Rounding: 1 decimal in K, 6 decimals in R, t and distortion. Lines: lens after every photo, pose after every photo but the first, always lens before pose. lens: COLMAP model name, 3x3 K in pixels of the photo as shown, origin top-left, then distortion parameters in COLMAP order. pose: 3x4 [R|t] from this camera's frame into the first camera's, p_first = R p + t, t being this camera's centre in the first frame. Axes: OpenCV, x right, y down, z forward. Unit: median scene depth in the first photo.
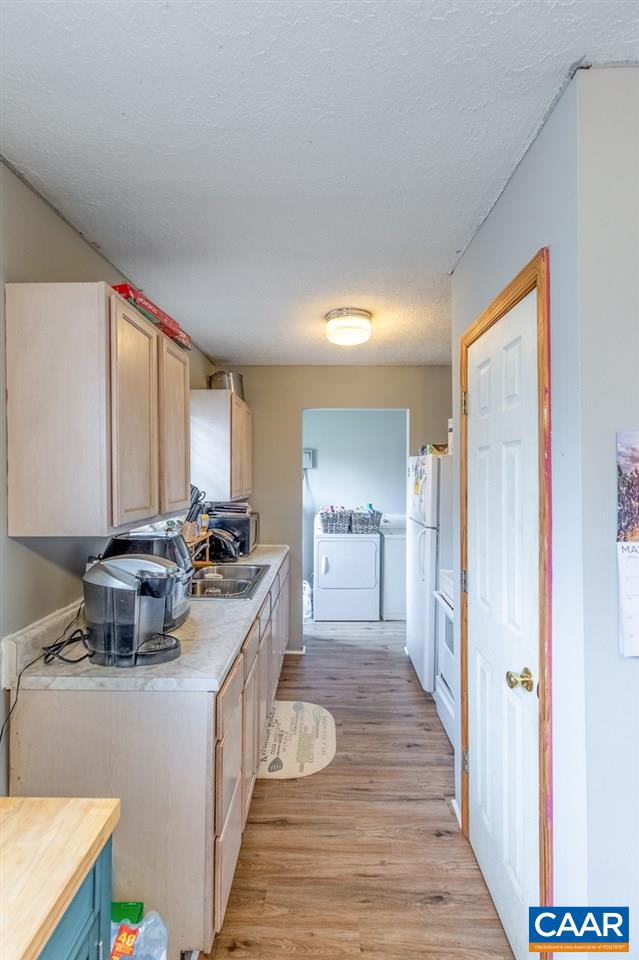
lens RADIAL K [[452.0, 0, 322.7], [0, 452.0, 478.9], [0, 0, 1]] dist [0.002049, 0.000080]
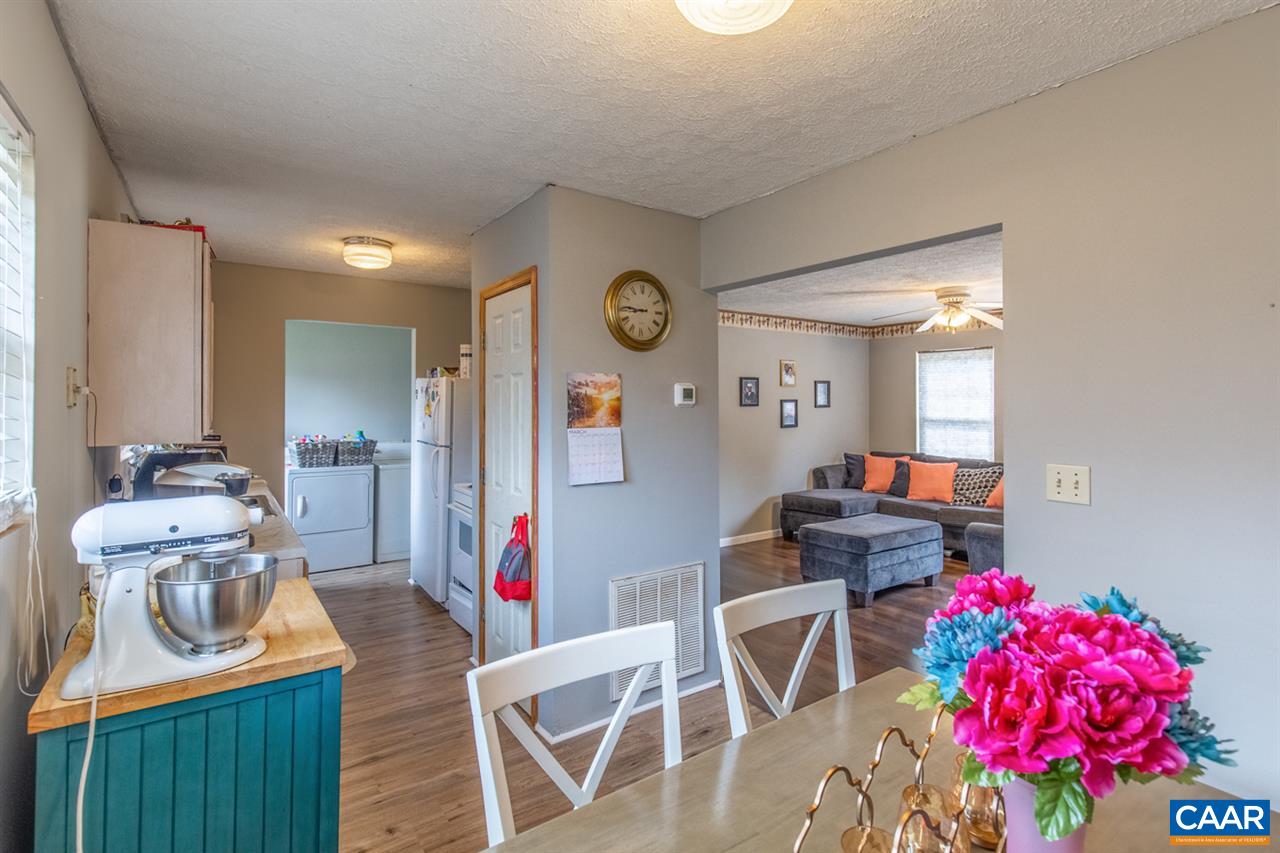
lens RADIAL K [[602.6, 0, 648.5], [0, 602.6, 393.0], [0, 0, 1]] dist [0.002049, 0.000080]
pose [[0.817524, 0.010465, 0.575800, -0.172891], [0.001980, 0.999778, -0.020982, 0.012365], [-0.575892, 0.018293, 0.817321, -0.407258]]
